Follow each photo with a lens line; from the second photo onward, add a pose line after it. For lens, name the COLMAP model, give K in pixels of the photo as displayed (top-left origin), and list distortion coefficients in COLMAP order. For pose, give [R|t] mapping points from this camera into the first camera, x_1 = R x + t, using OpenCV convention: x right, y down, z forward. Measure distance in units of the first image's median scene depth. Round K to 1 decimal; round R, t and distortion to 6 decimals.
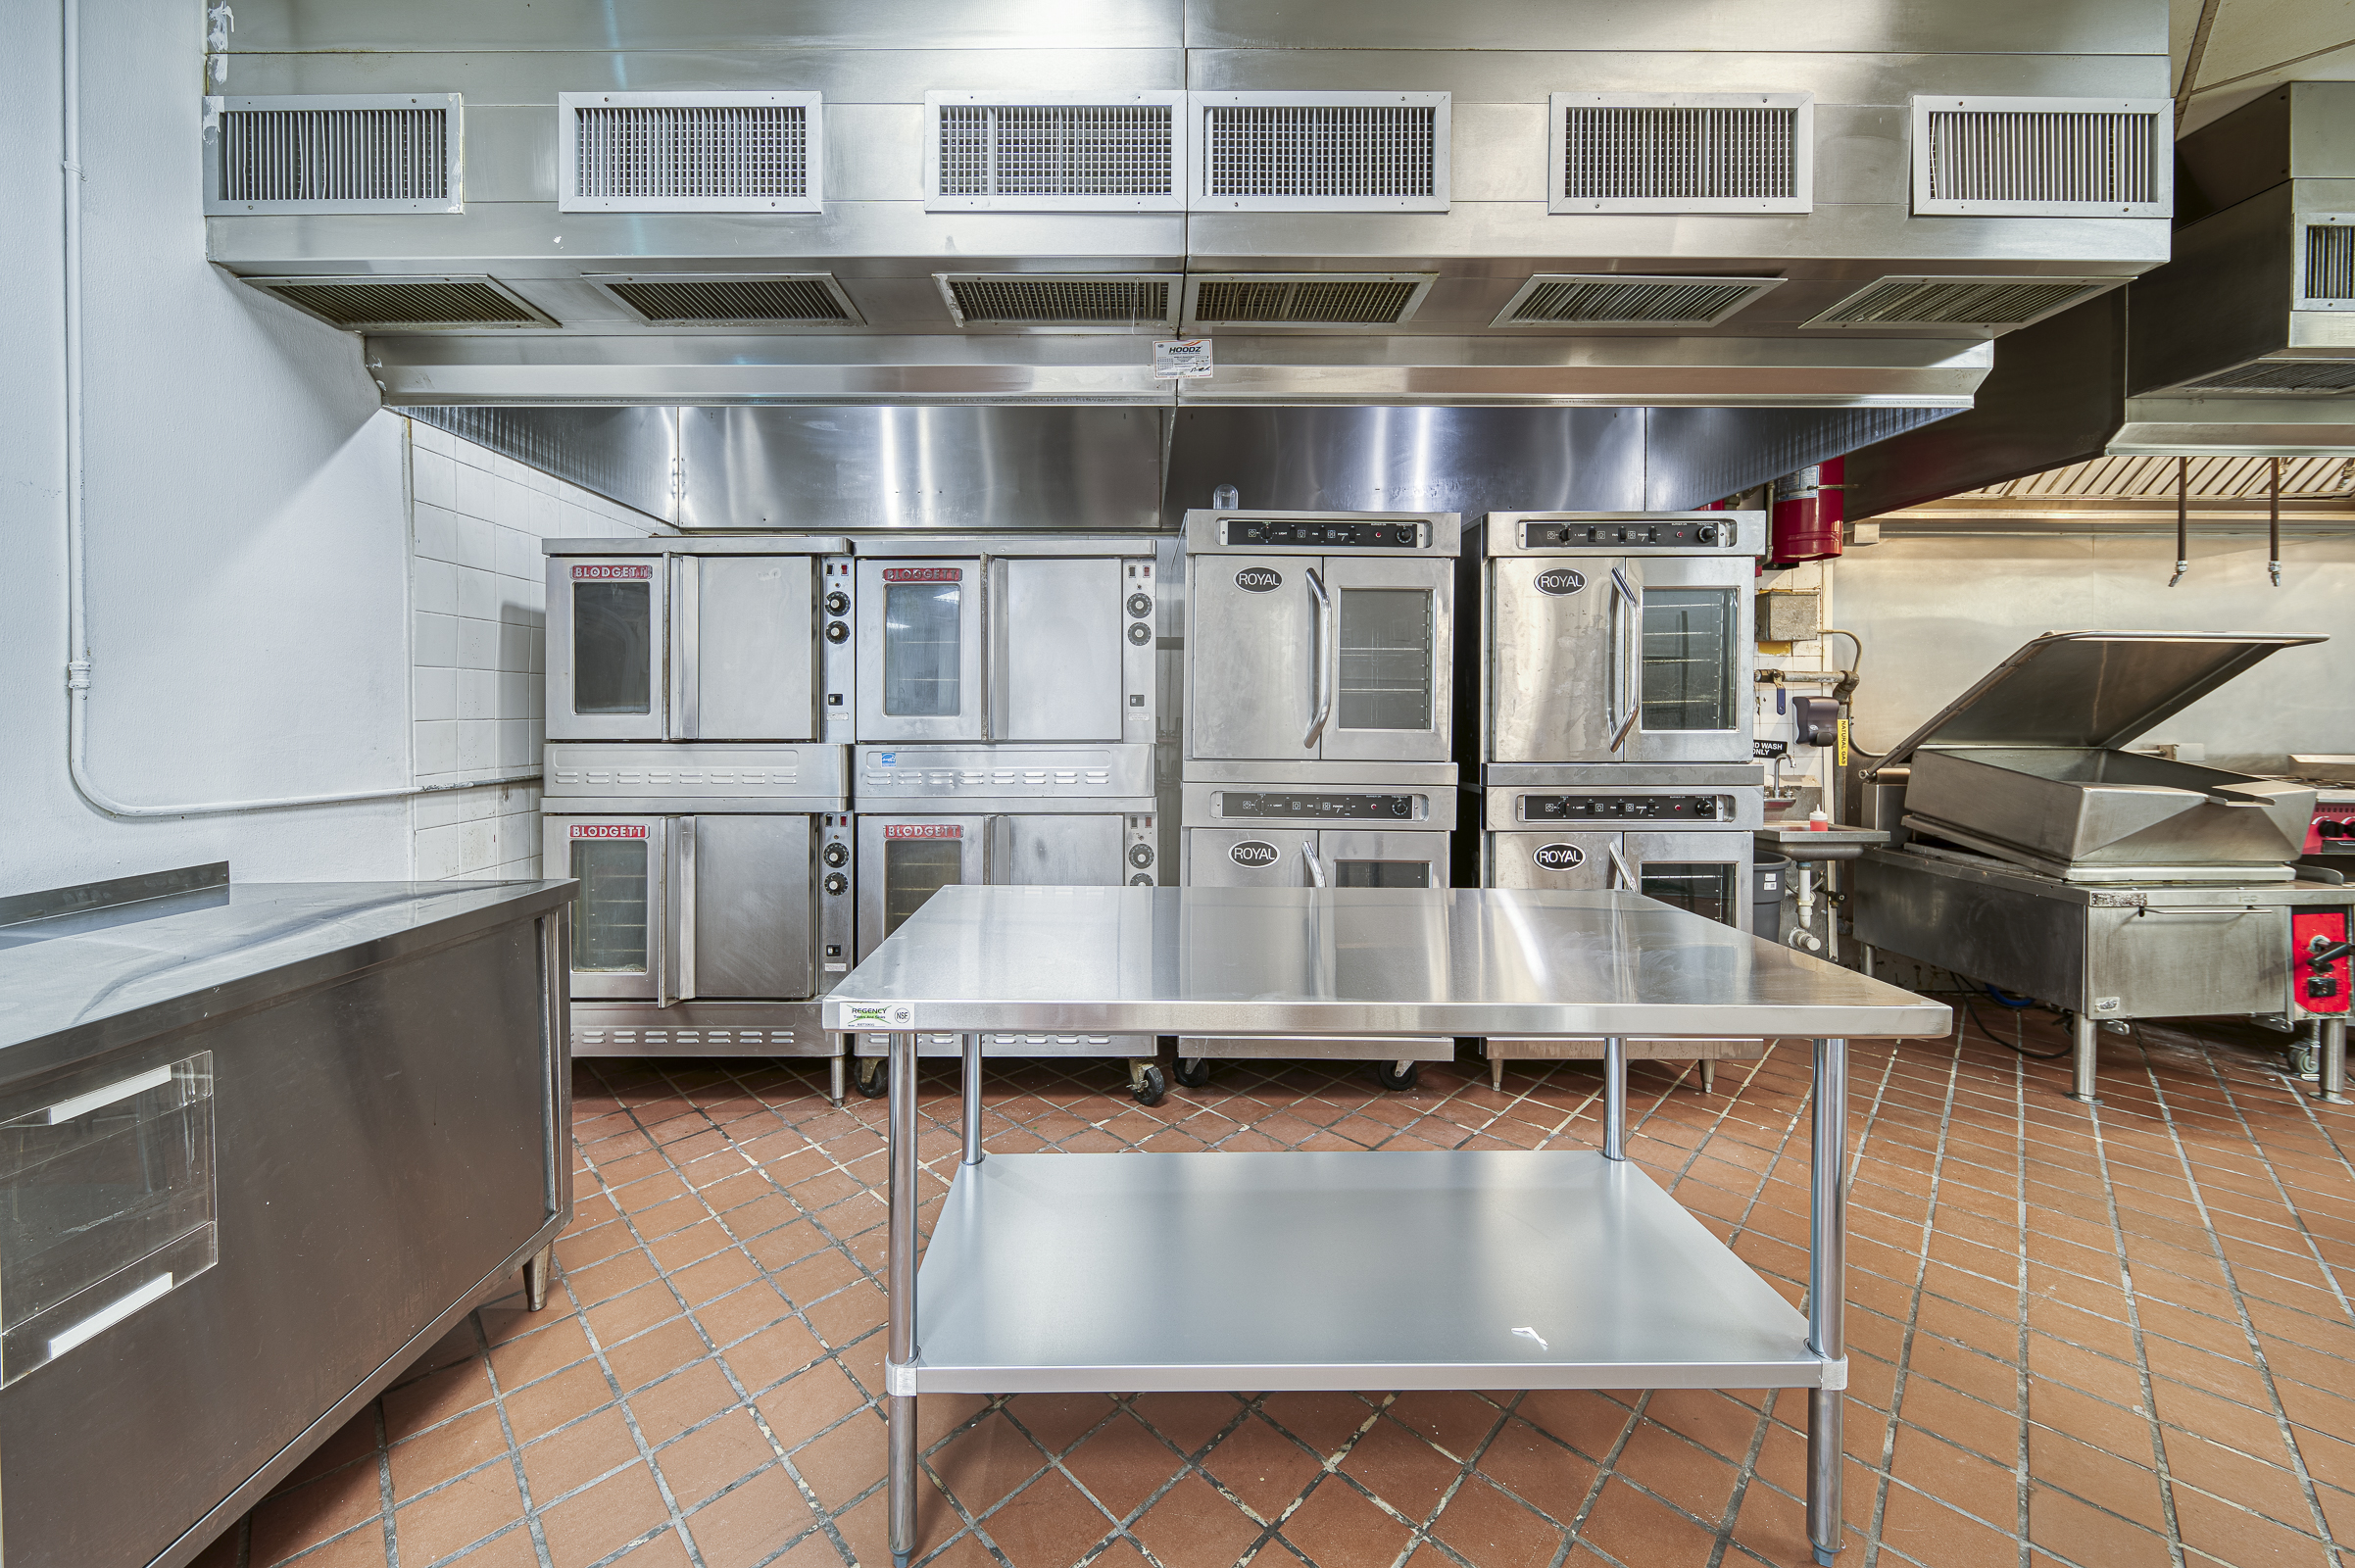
lens RADIAL K [[891.5, 0, 1114.7], [0, 891.5, 718.8], [0, 0, 1]] dist [0.000123, -0.000030]
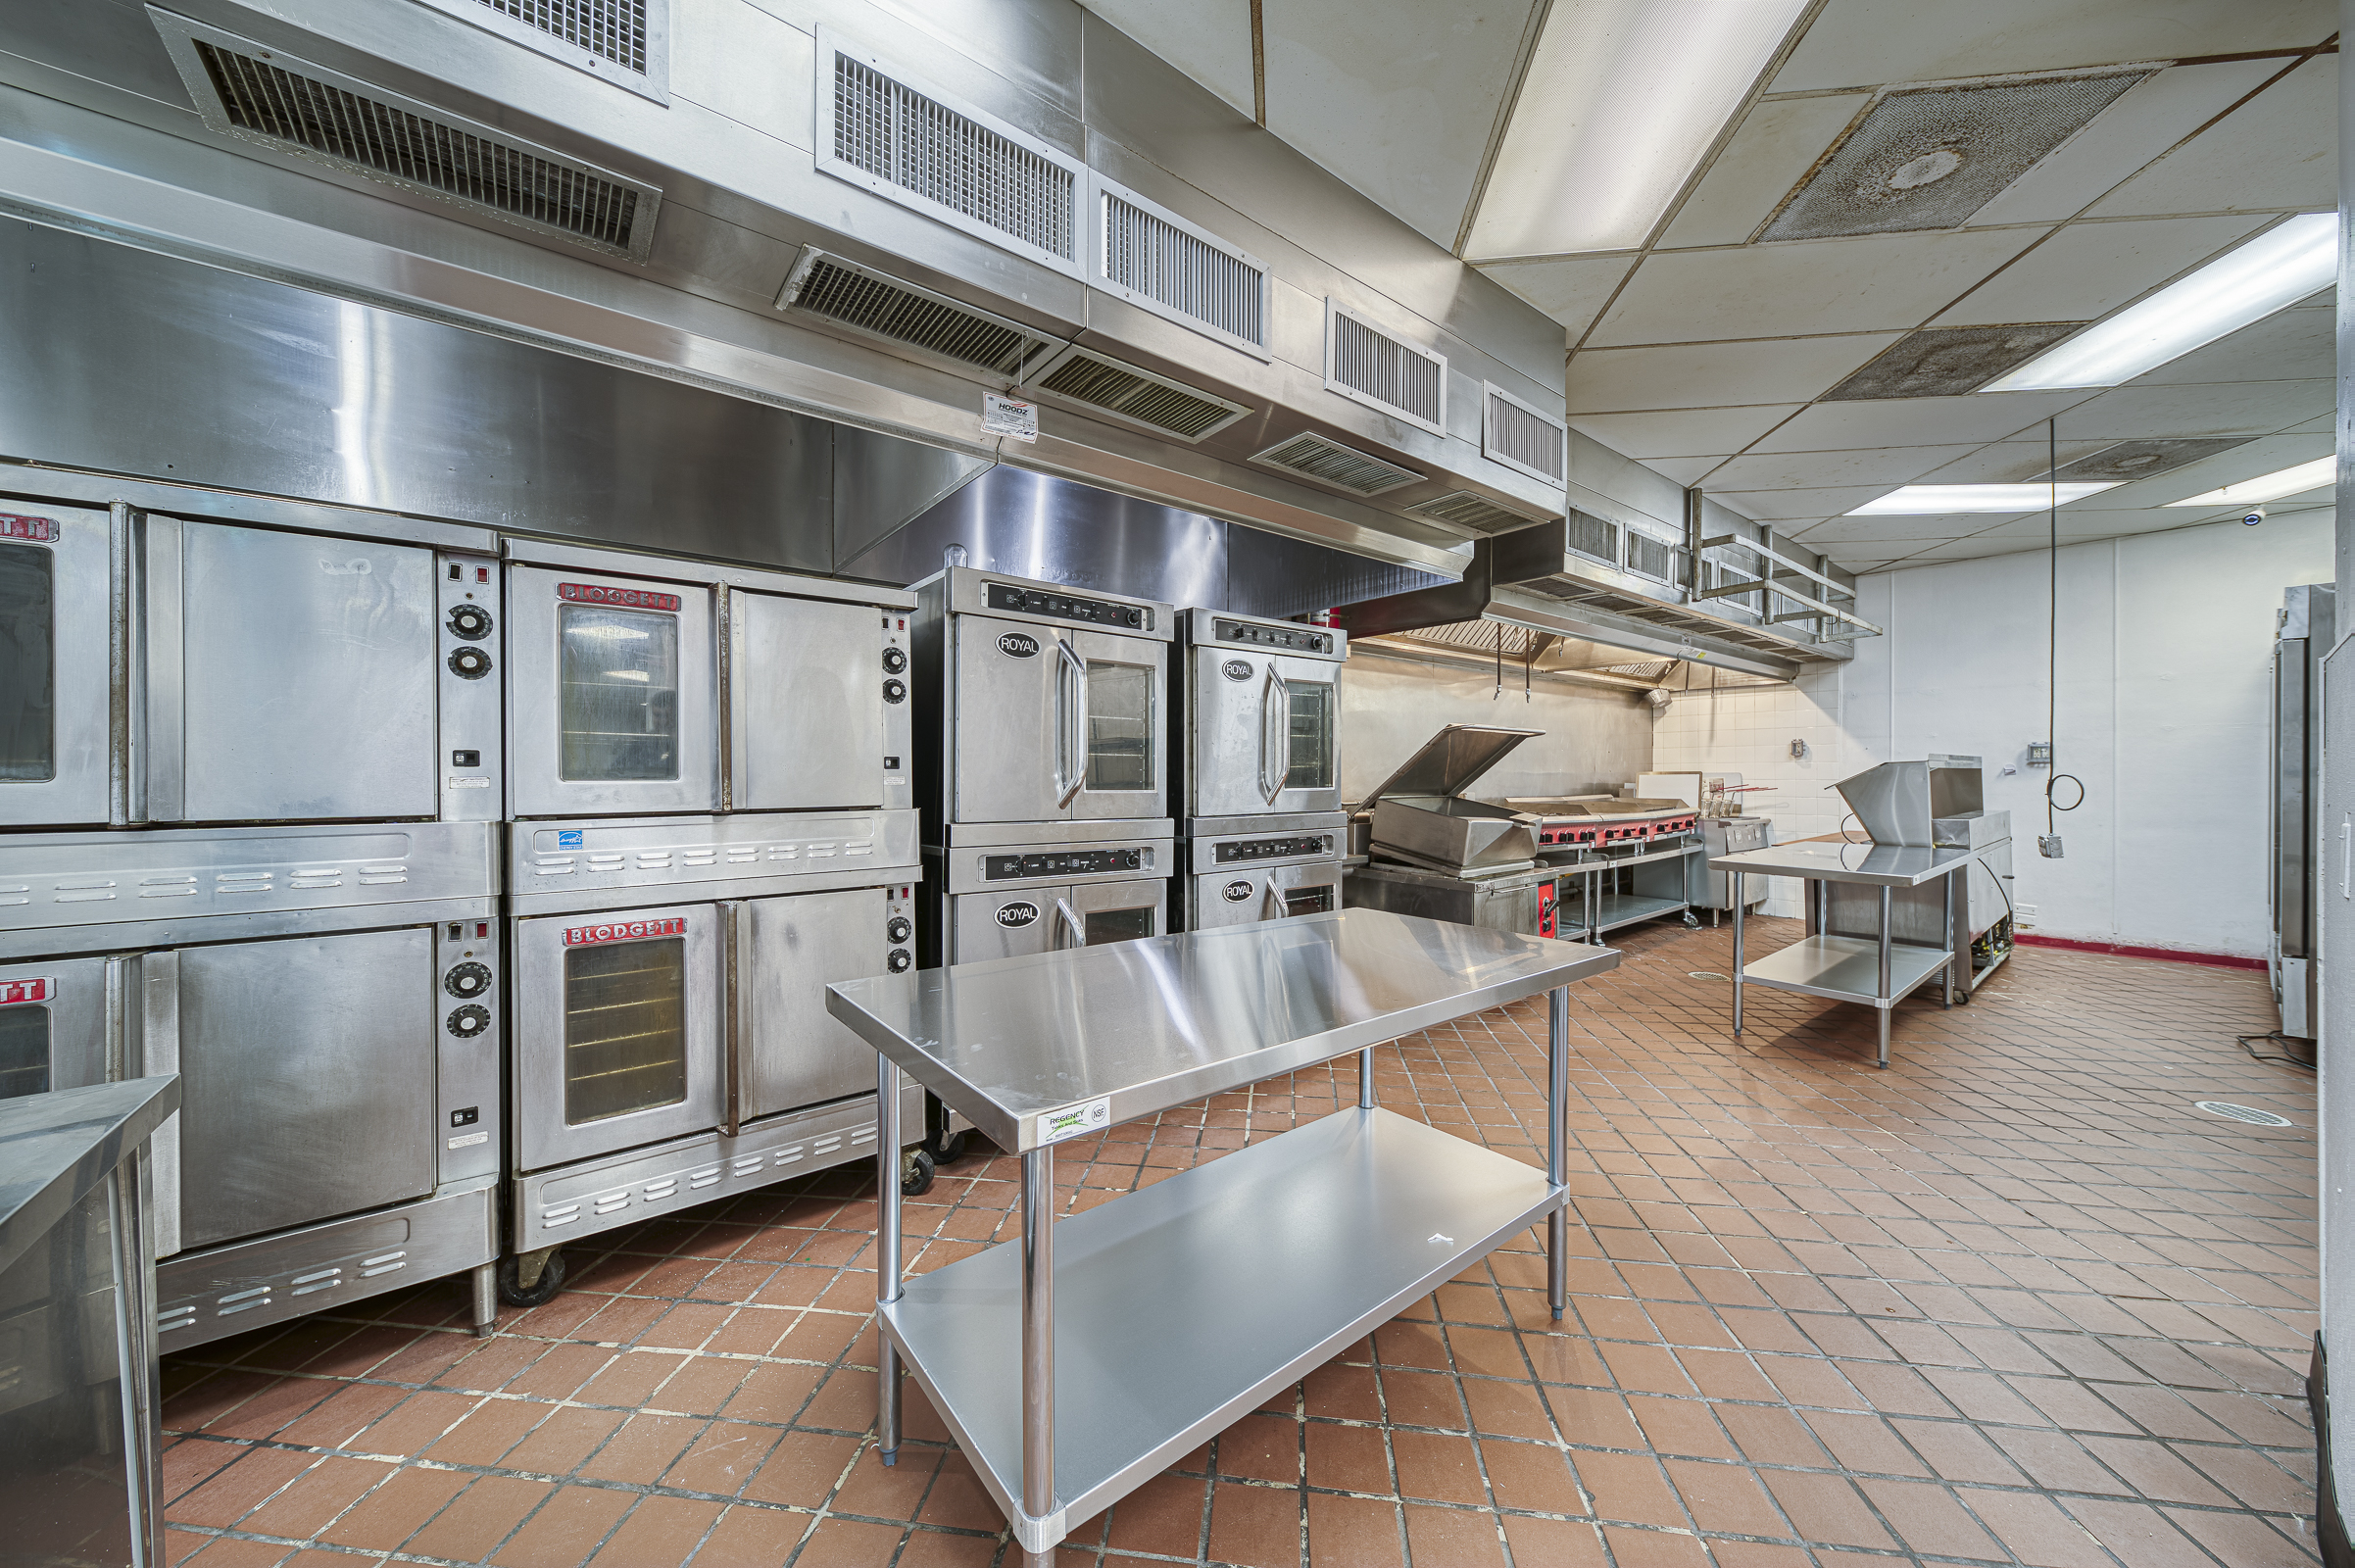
lens RADIAL K [[853.7, 0, 1209.6], [0, 853.7, 779.0], [0, 0, 1]] dist [-0.001713, -0.000480]
pose [[0.768084, -0.005244, 0.640328, -0.294341], [0.006507, 0.999979, 0.000384, -0.002053], [-0.640316, 0.003872, 0.768102, 0.110001]]
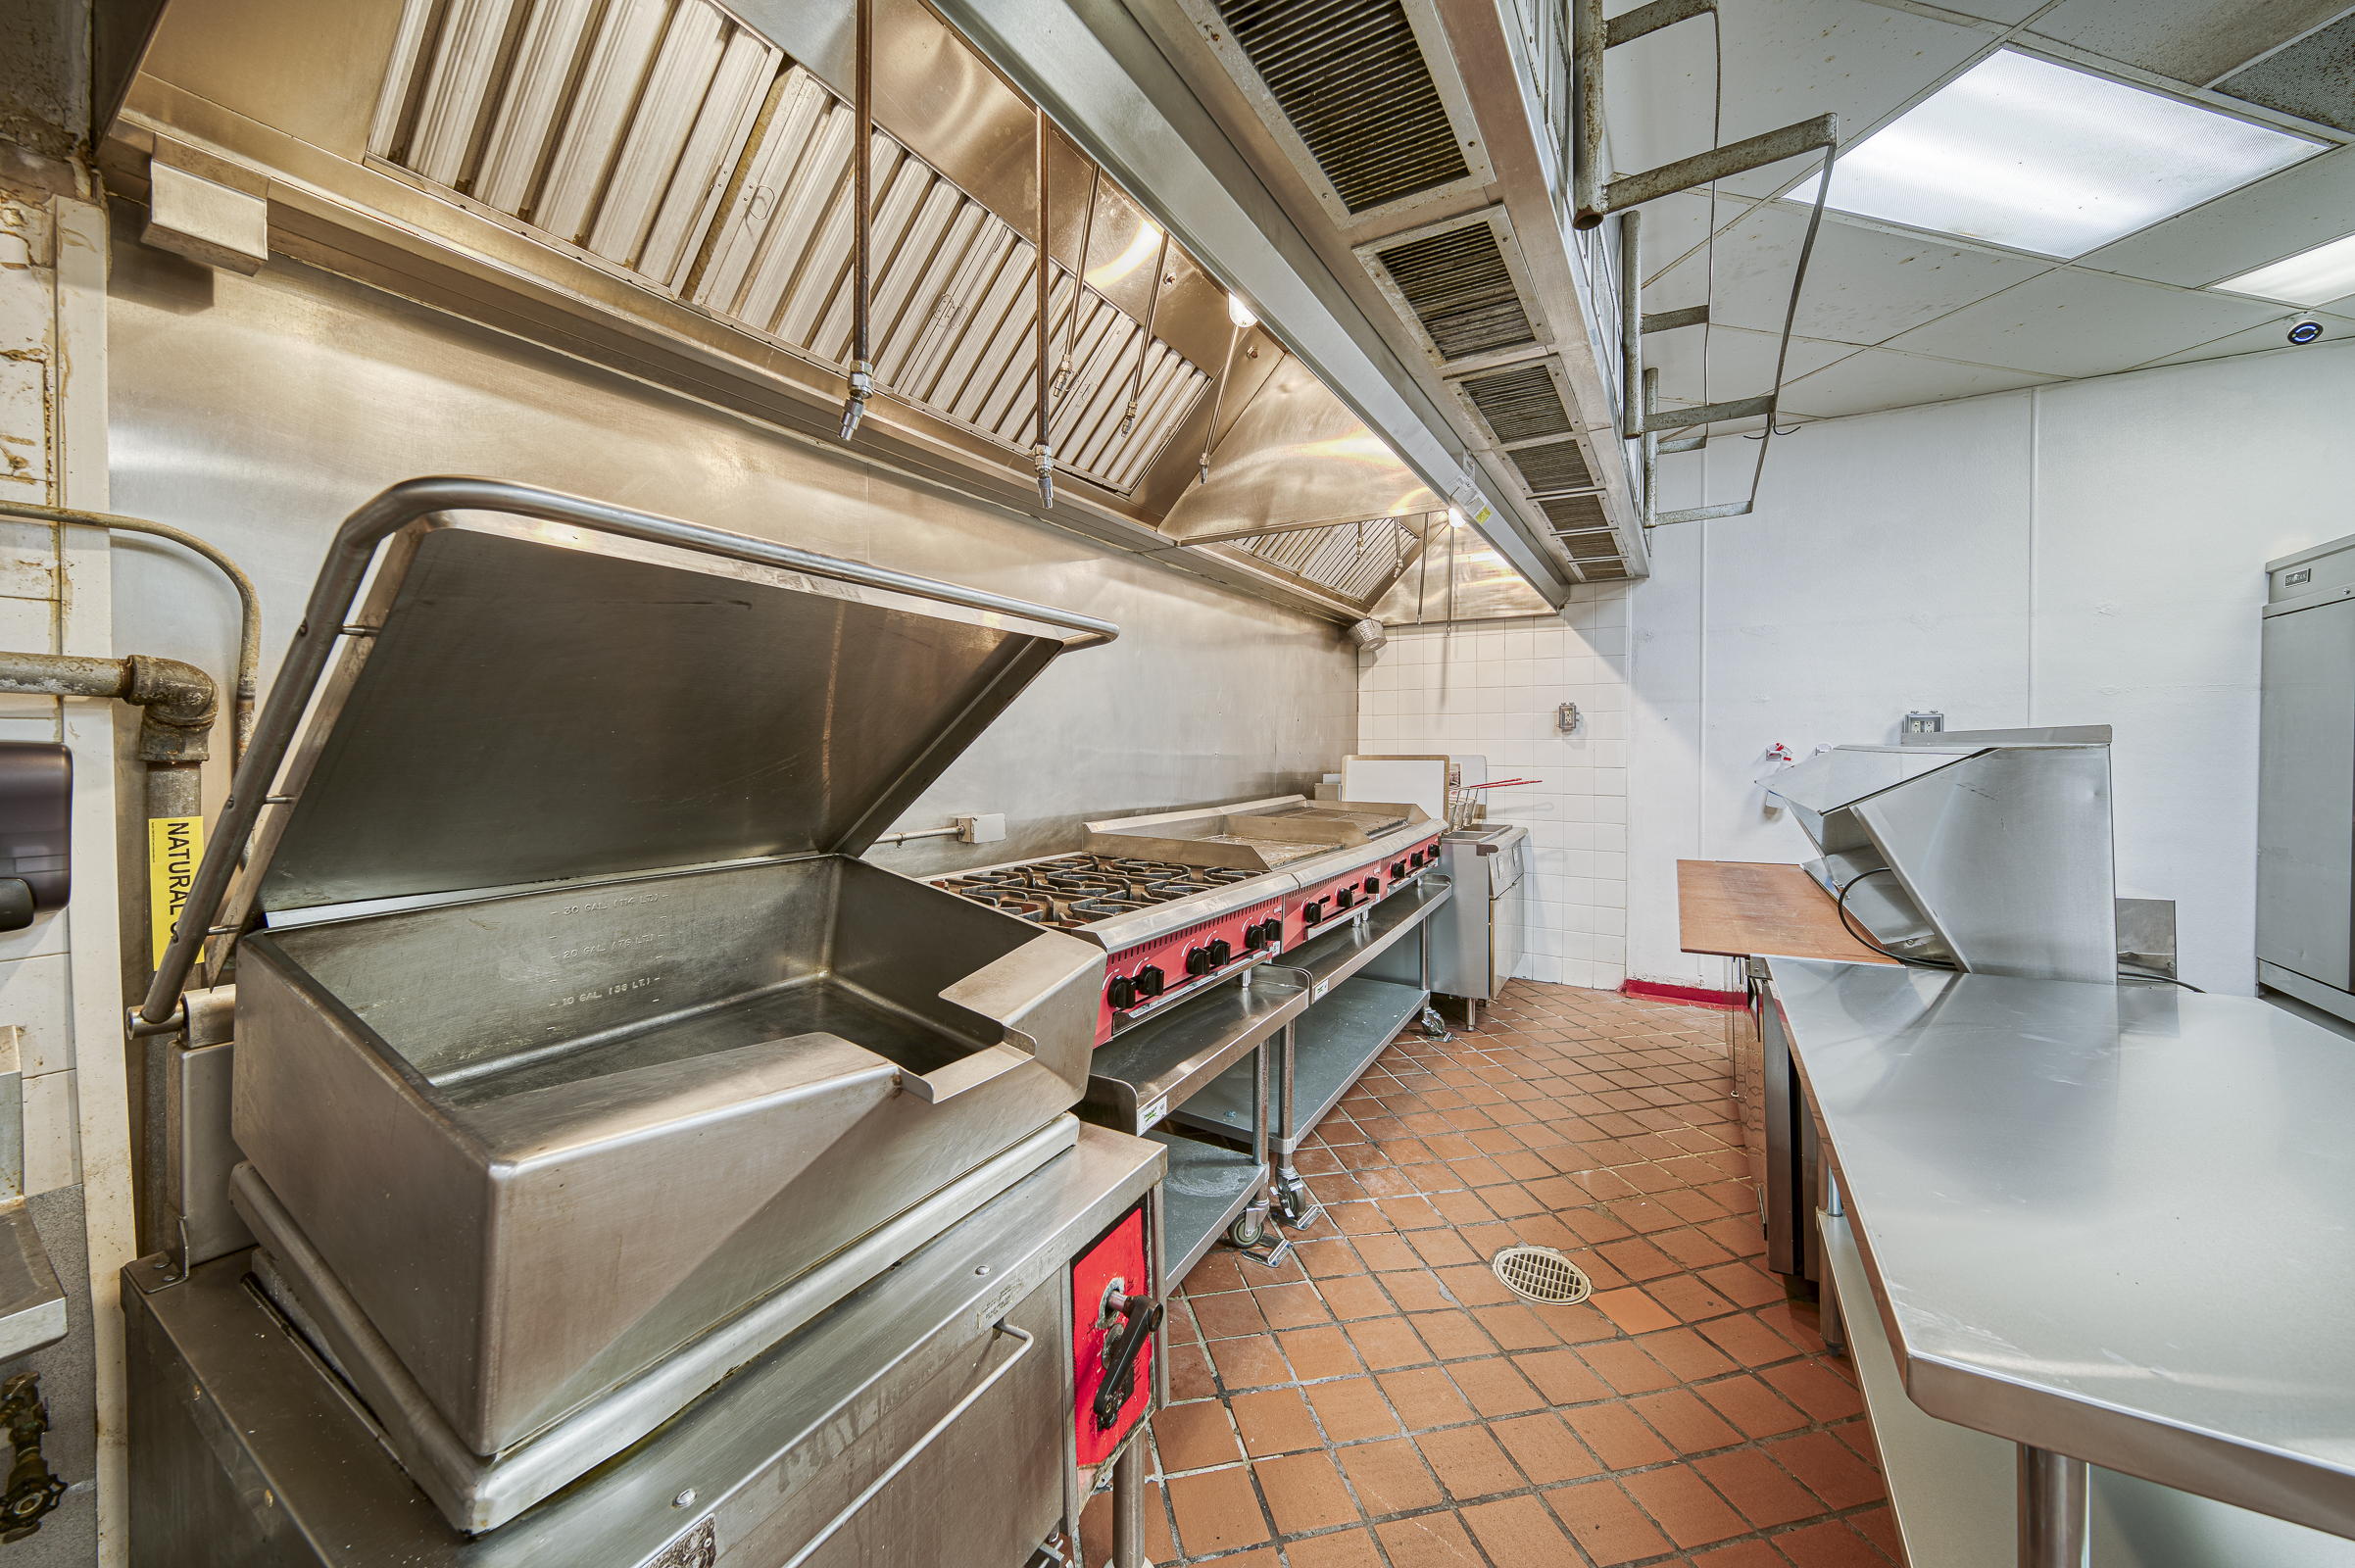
lens RADIAL K [[853.7, 0, 1209.6], [0, 853.7, 779.0], [0, 0, 1]] dist [-0.001713, -0.000480]
pose [[0.499632, -0.034346, 0.865556, 1.060972], [0.005858, 0.999325, 0.036273, -0.029682], [-0.866218, -0.013052, 0.499496, 0.778945]]
